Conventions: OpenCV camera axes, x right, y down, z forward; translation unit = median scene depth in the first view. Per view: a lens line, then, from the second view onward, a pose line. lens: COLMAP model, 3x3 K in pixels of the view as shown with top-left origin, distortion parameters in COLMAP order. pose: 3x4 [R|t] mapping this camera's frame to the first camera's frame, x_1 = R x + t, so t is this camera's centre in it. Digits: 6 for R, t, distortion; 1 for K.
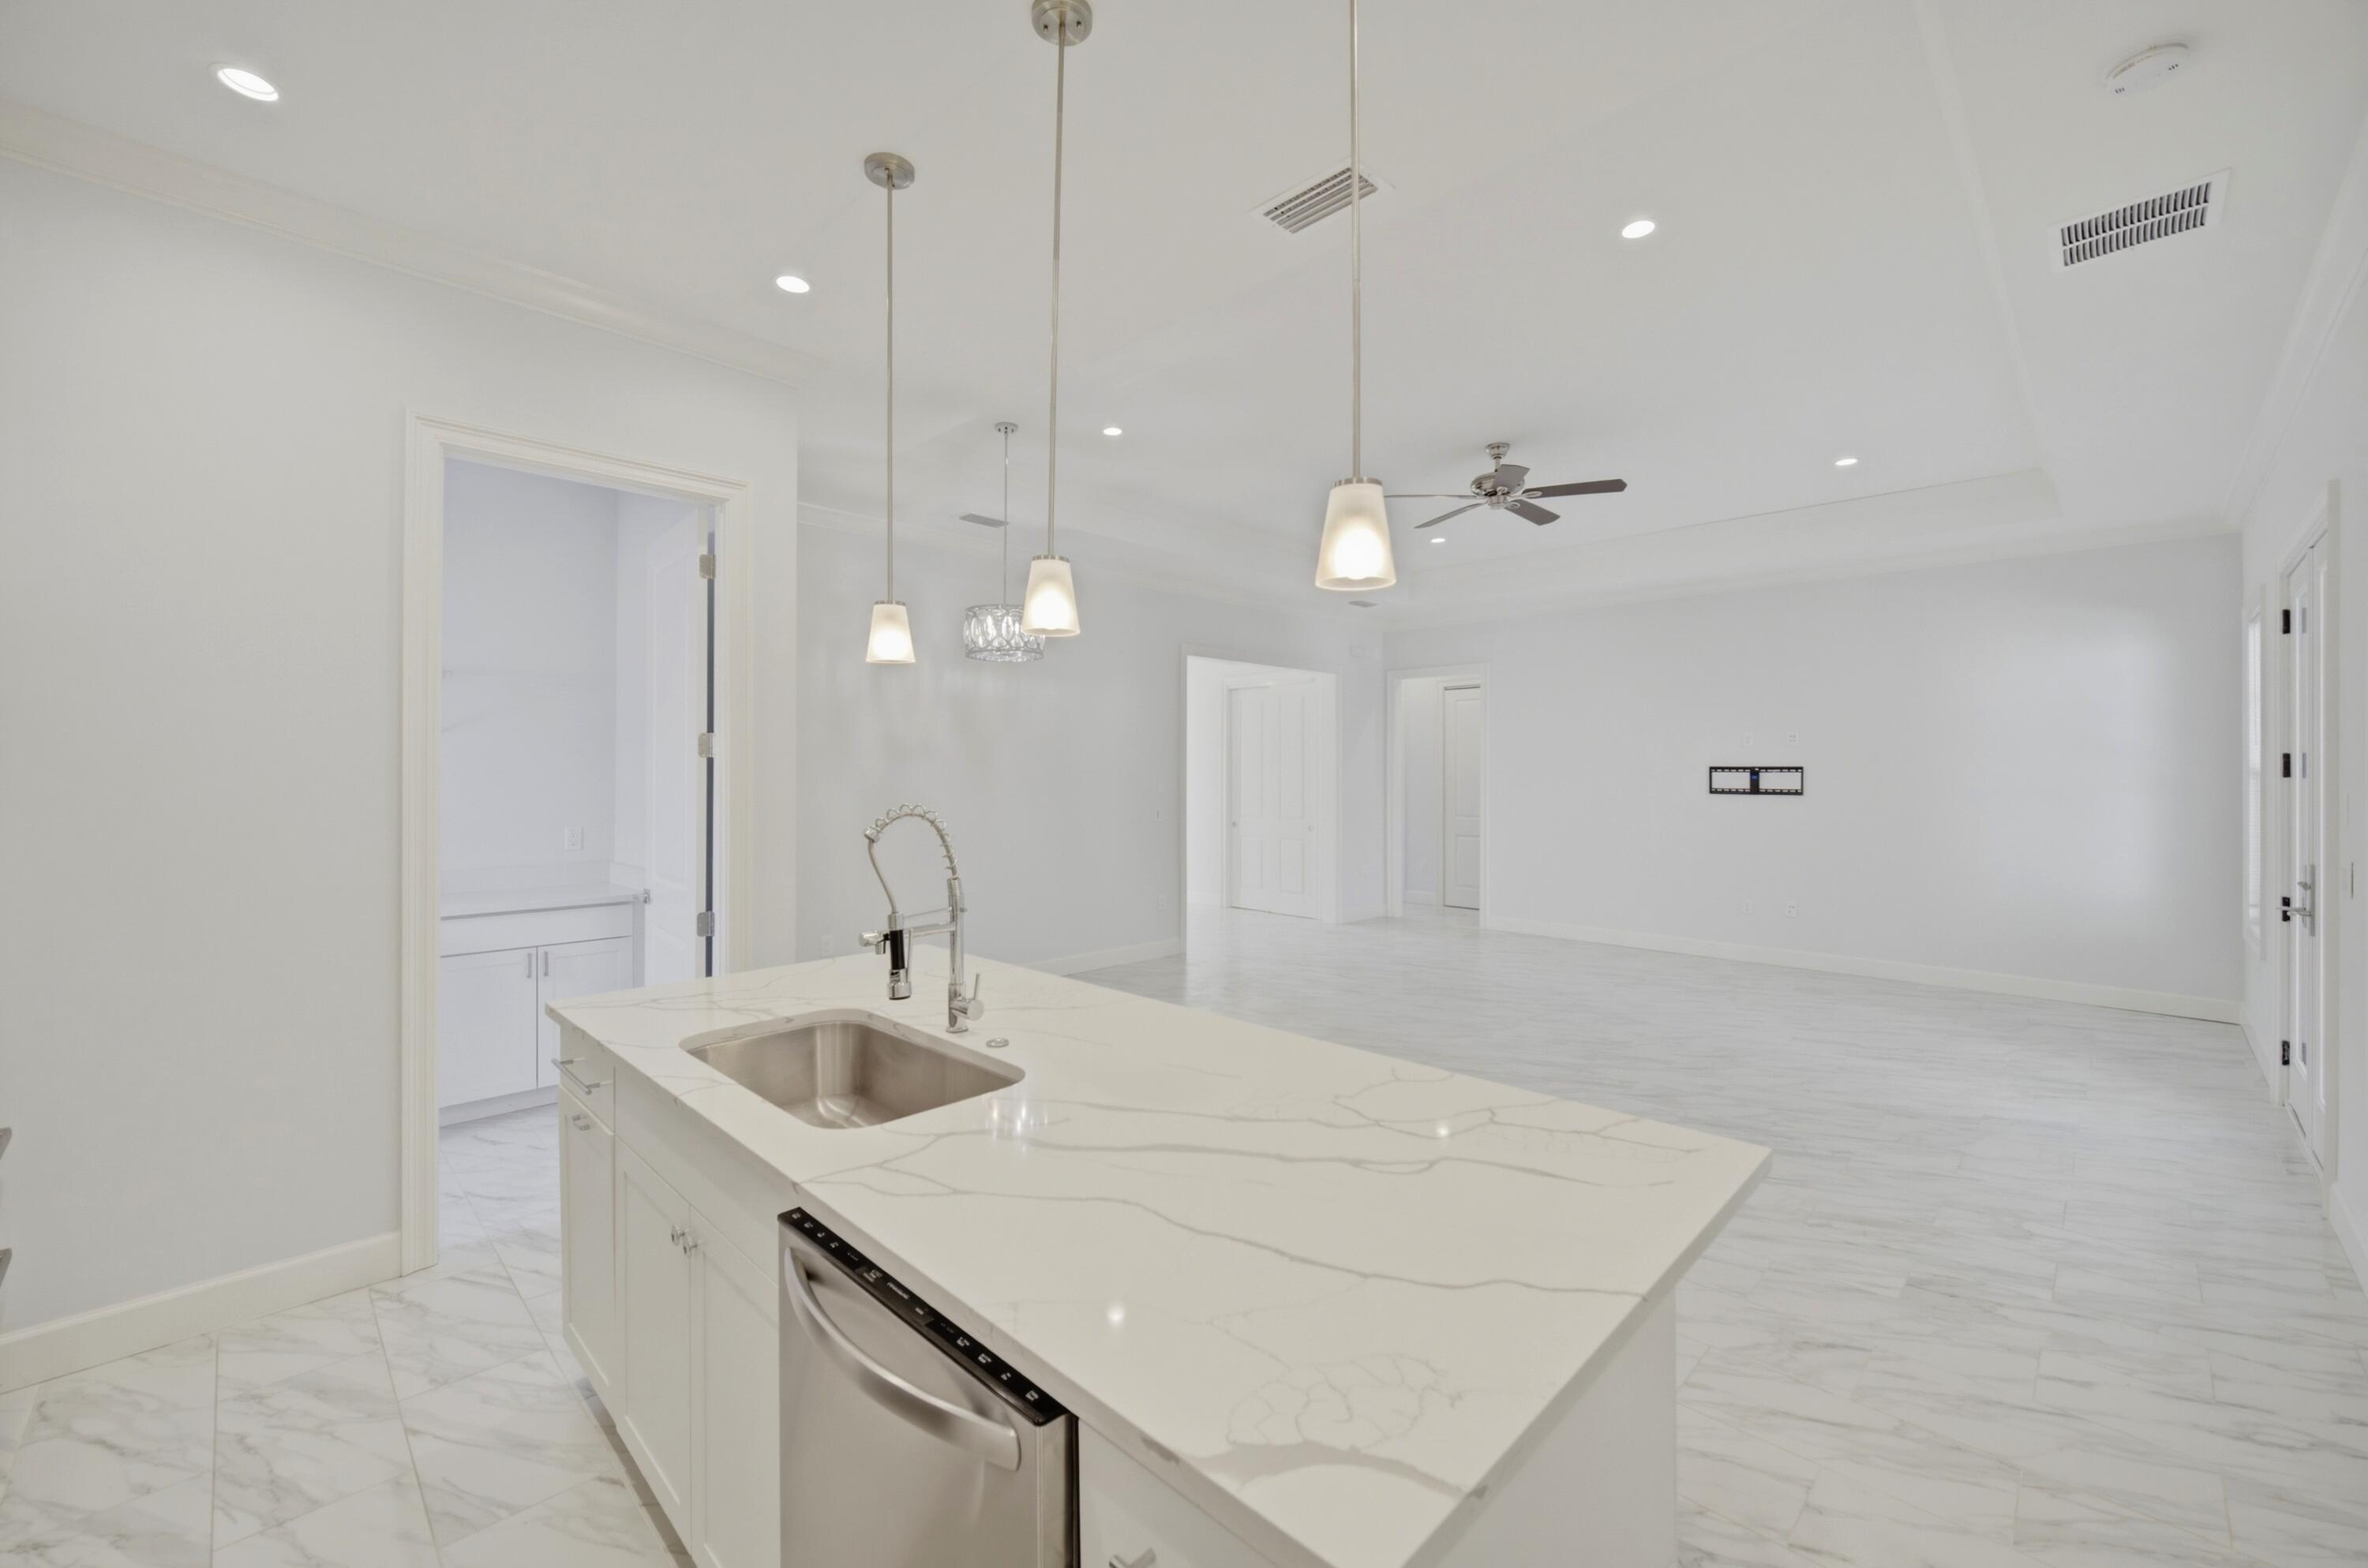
lens RADIAL K [[963.8, 0, 1170.3], [0, 963.8, 783.2], [0, 0, 1]] dist [-0.002159, -0.000599]
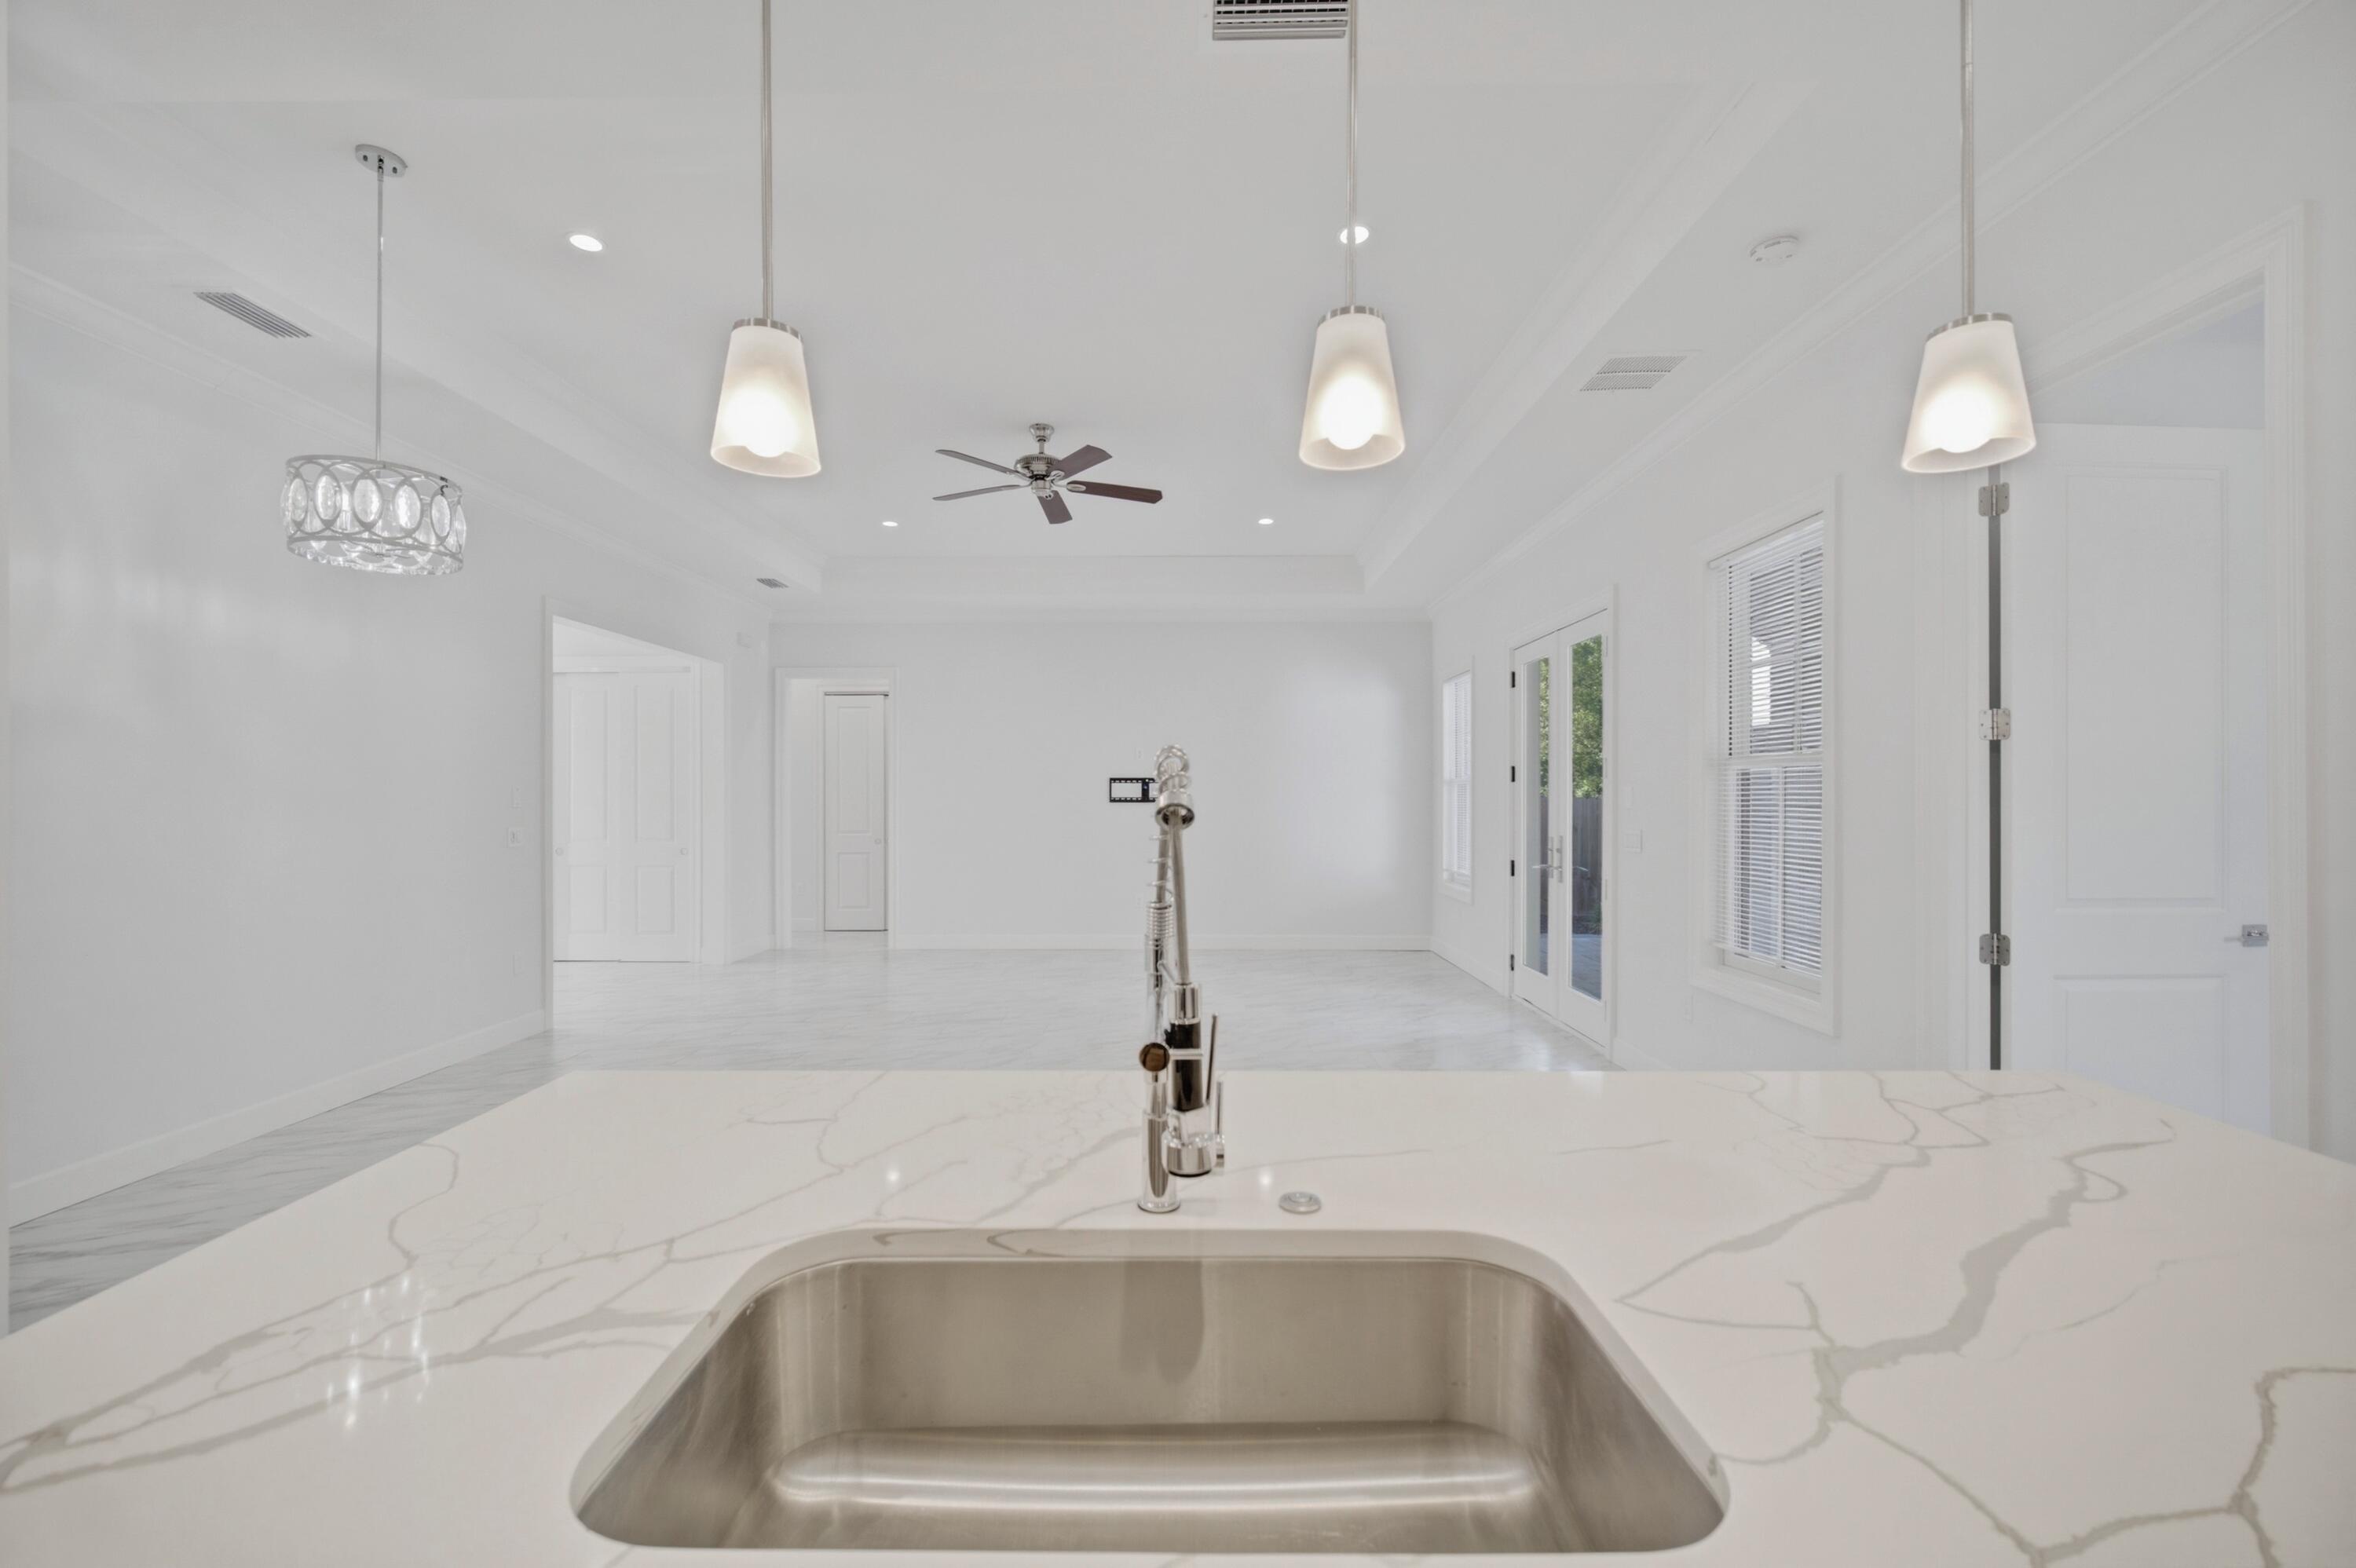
lens RADIAL K [[944.1, 0, 1168.0], [0, 944.1, 802.8], [0, 0, 1]] dist [-0.002172, -0.000320]
pose [[0.707462, -0.006281, 0.706724, -0.162652], [0.010429, 0.999944, -0.001553, 0.014082], [-0.706675, 0.008469, 0.707488, 0.186970]]
